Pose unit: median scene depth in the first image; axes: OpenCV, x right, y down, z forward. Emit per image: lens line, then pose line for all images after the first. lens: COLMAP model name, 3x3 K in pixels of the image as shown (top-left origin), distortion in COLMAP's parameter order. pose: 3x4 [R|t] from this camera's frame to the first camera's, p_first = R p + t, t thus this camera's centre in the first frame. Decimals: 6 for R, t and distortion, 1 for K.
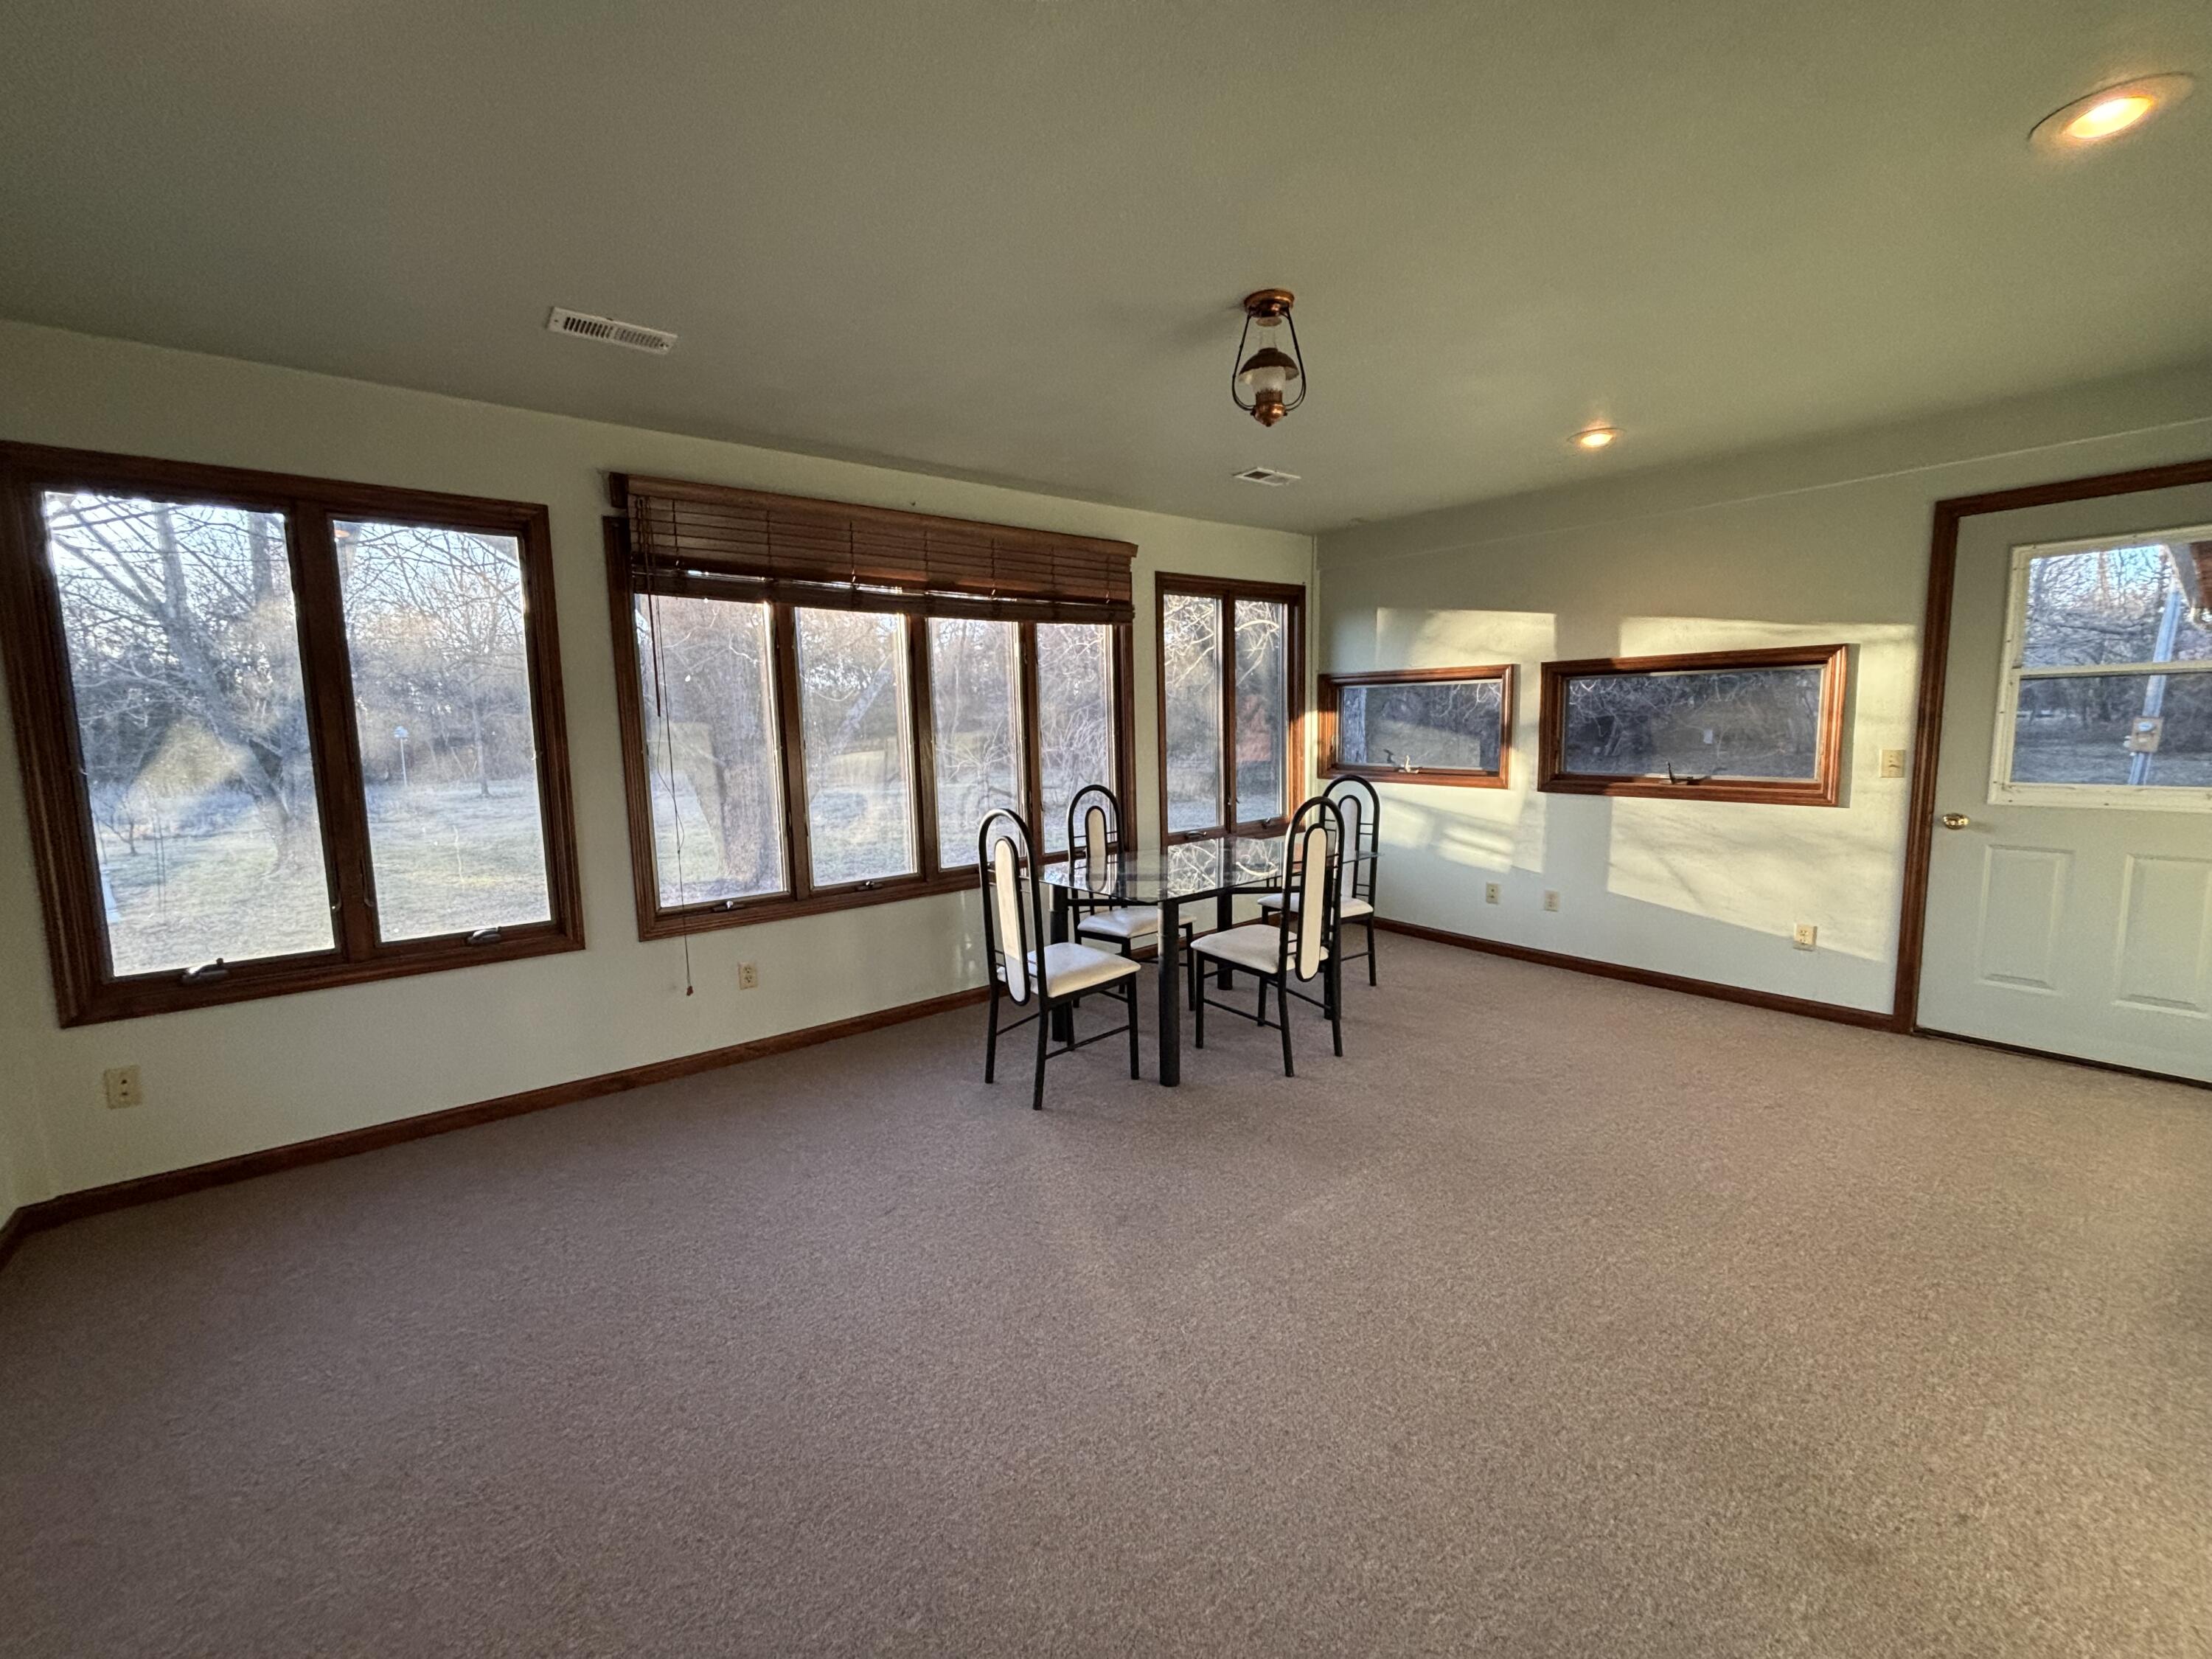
lens RADIAL K [[890.9, 0, 1106.8], [0, 890.9, 817.9], [0, 0, 1]] dist [0.001054, 0.000012]
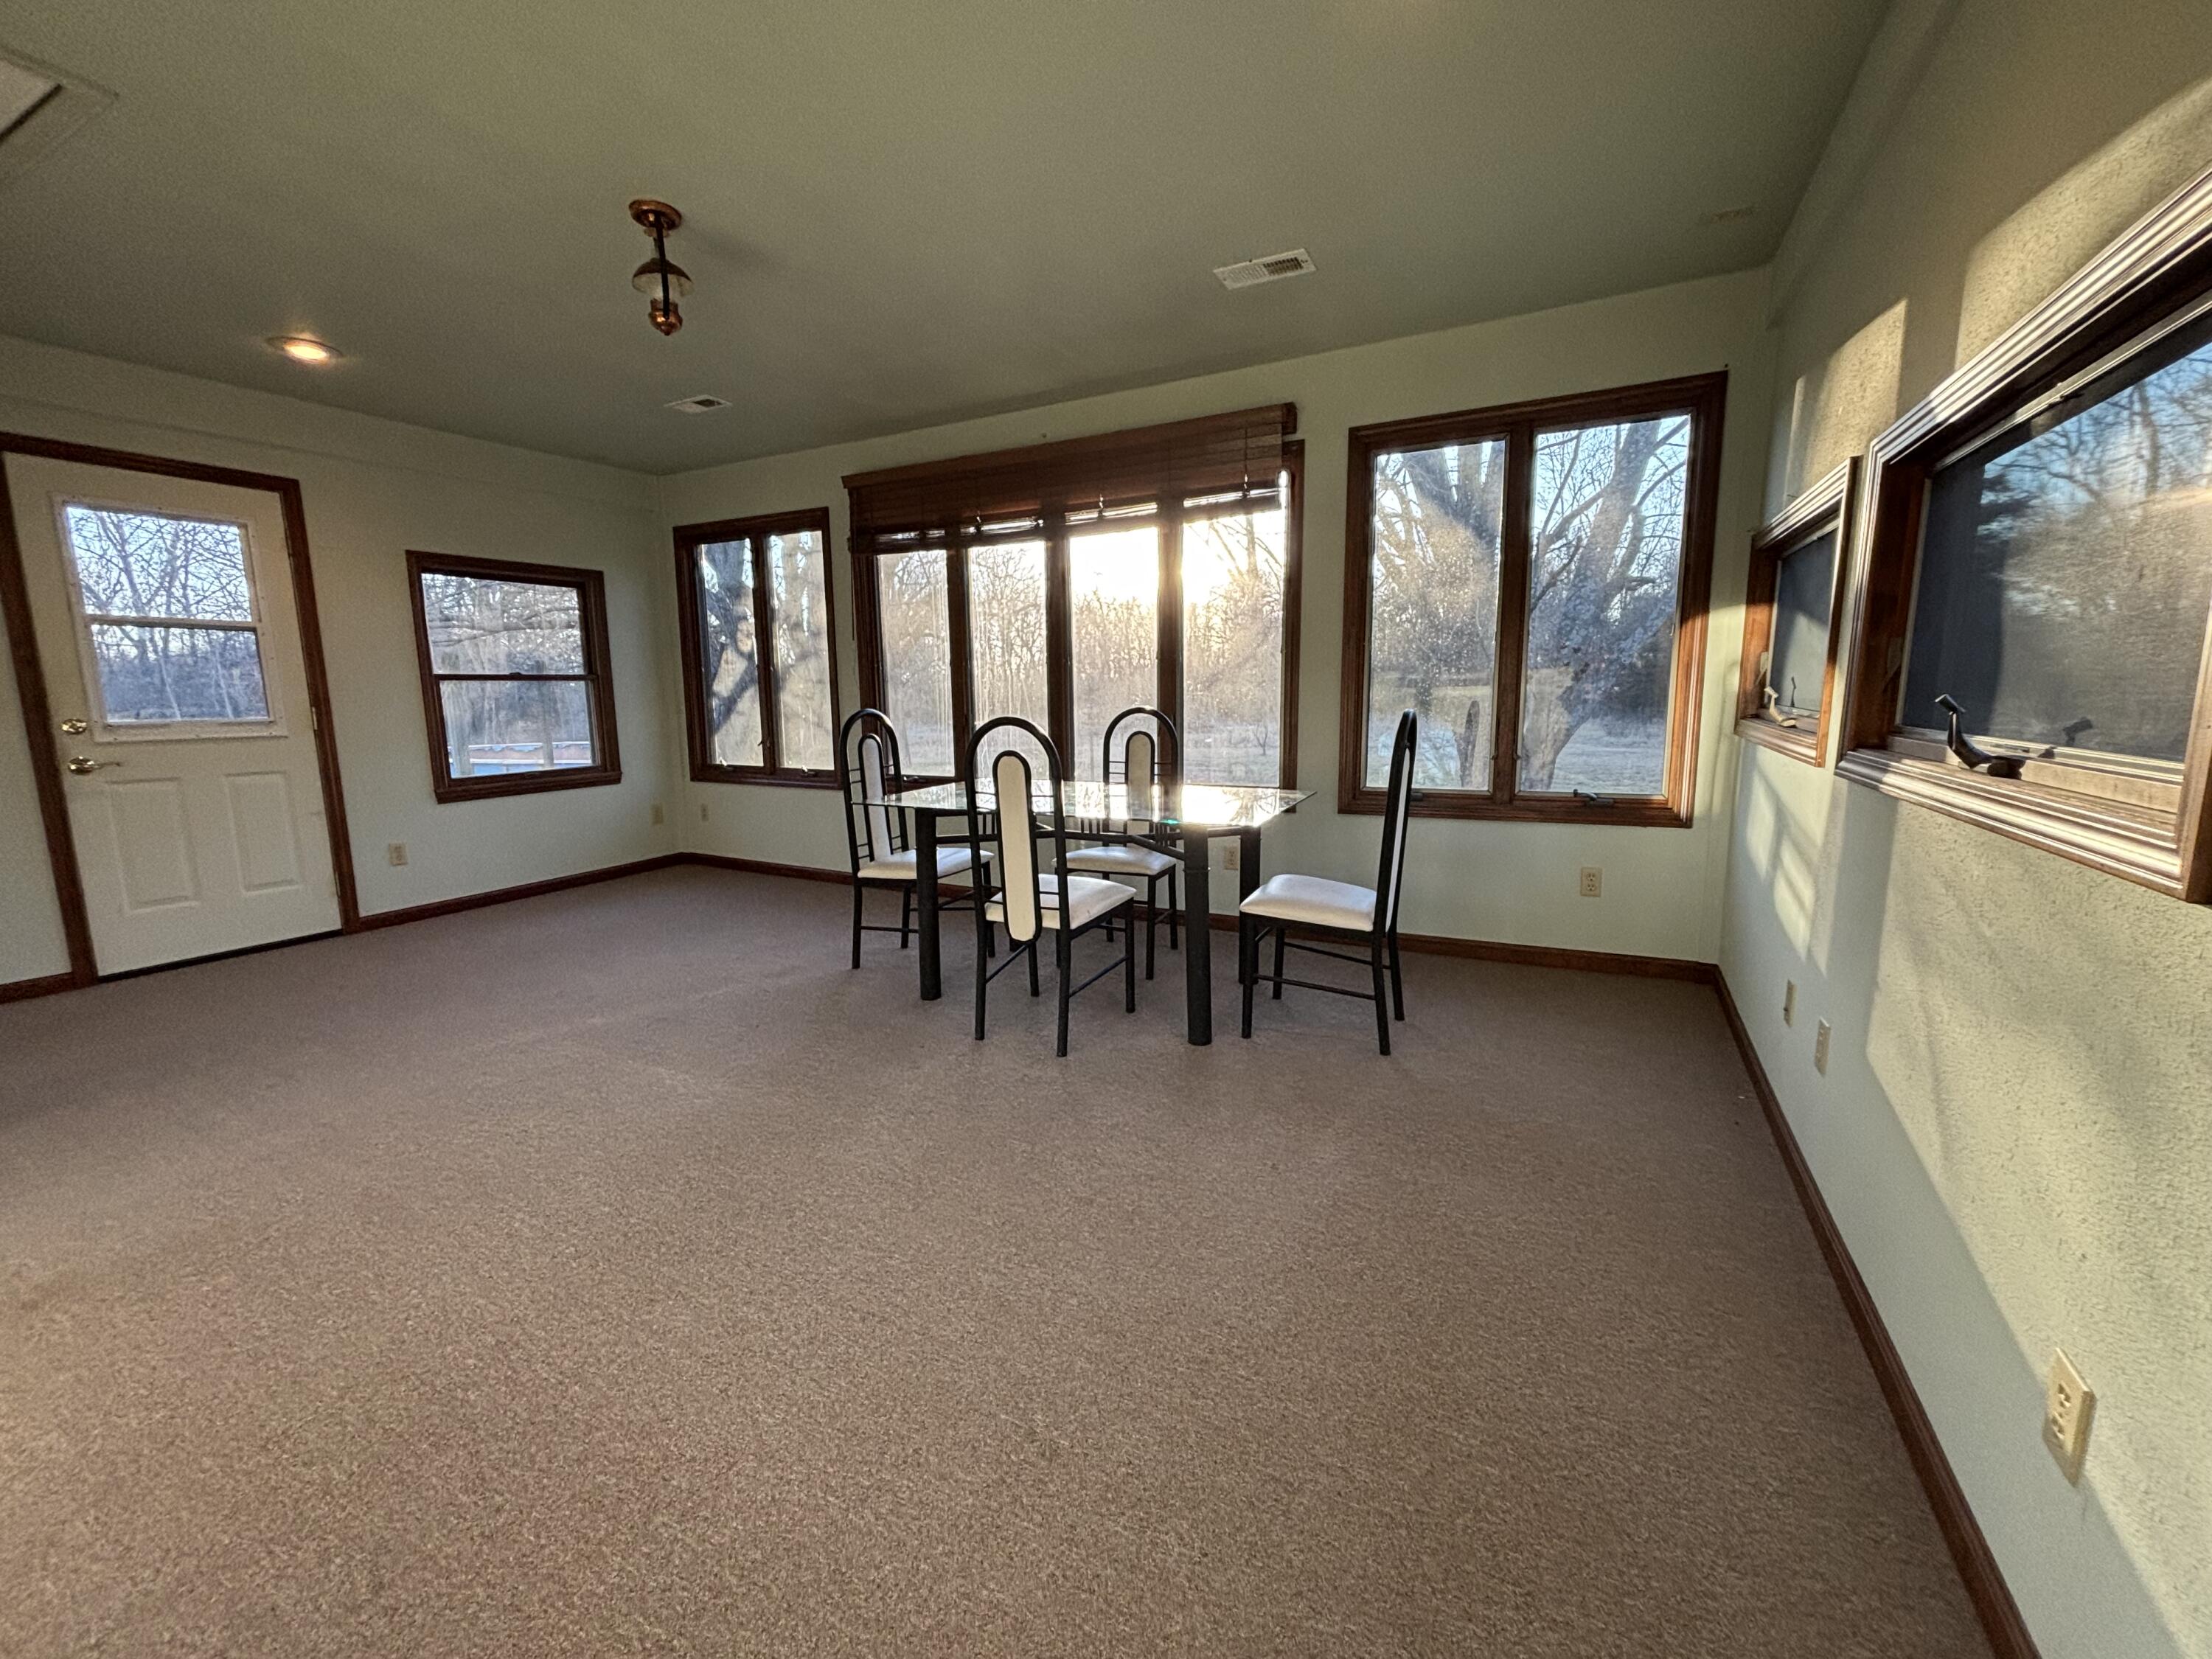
lens RADIAL K [[890.9, 0, 1106.8], [0, 890.9, 817.9], [0, 0, 1]] dist [0.001054, 0.000012]
pose [[0.408919, 0.171158, -0.896376, 0.880746], [-0.078286, 0.985212, 0.152407, -0.066071], [0.909207, 0.007852, 0.416271, 0.635753]]
